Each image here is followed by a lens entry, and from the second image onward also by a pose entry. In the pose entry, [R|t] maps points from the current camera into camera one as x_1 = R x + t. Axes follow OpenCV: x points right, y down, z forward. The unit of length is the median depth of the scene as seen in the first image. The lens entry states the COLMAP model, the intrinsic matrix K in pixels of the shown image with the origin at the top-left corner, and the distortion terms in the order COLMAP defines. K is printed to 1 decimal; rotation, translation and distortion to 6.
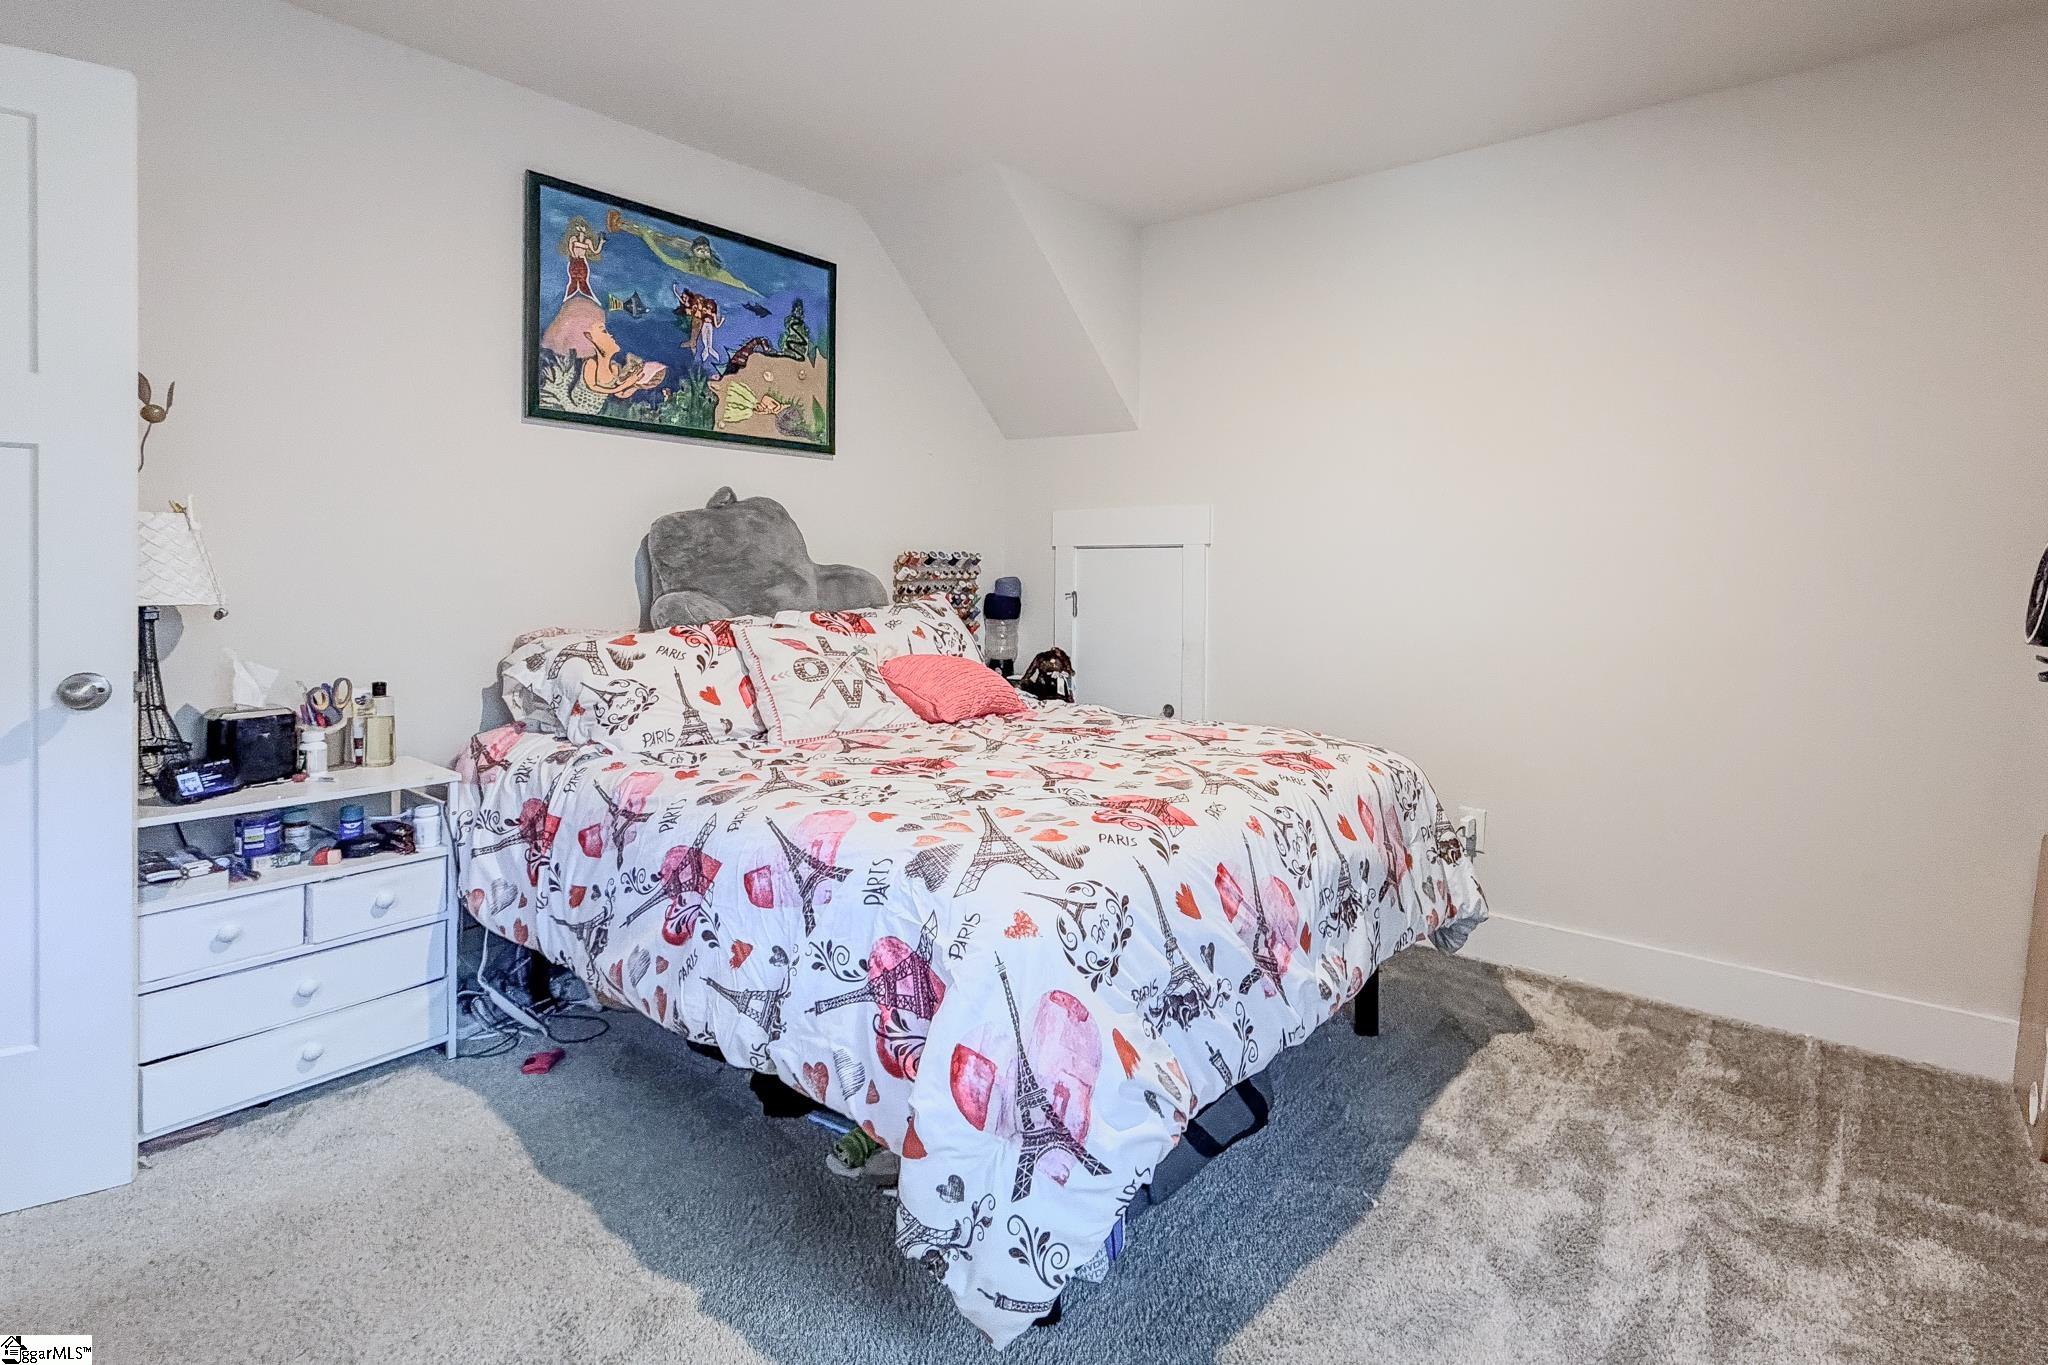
lens RADIAL K [[1053.3, 0, 1026.9], [0, 1053.3, 587.6], [0, 0, 1]] dist [0.001473, 0.000313]
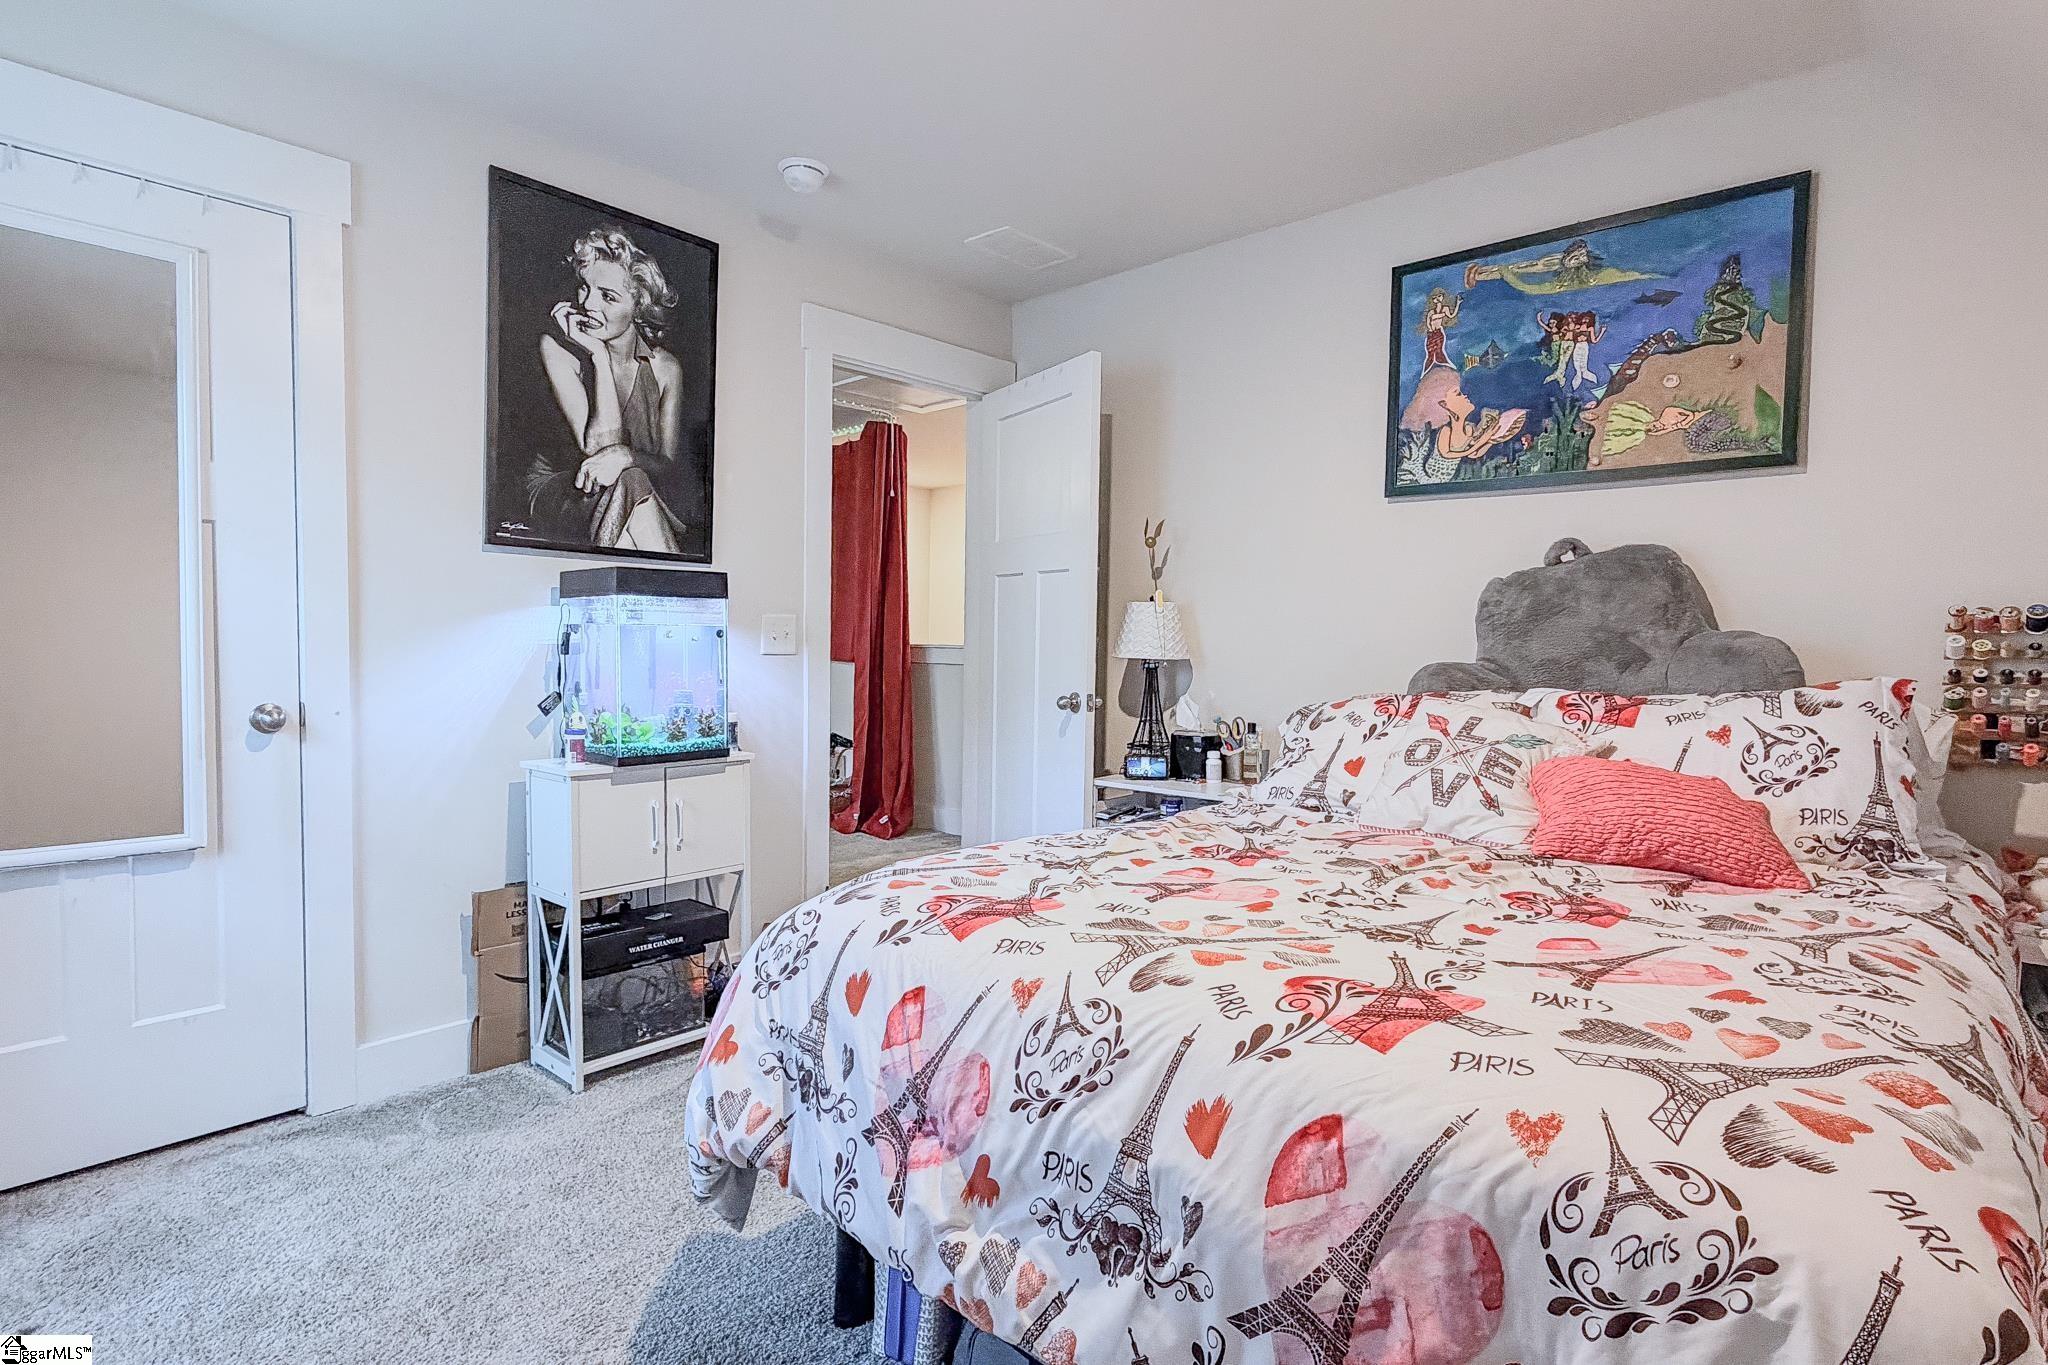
lens RADIAL K [[979.3, 0, 1007.9], [0, 979.3, 681.4], [0, 0, 1]] dist [-0.002898, 0.000191]
pose [[-0.030610, 0.039555, -0.998748, 0.521328], [-0.021997, 0.998948, 0.040237, -0.004153], [0.999289, 0.023201, -0.029708, 0.605154]]
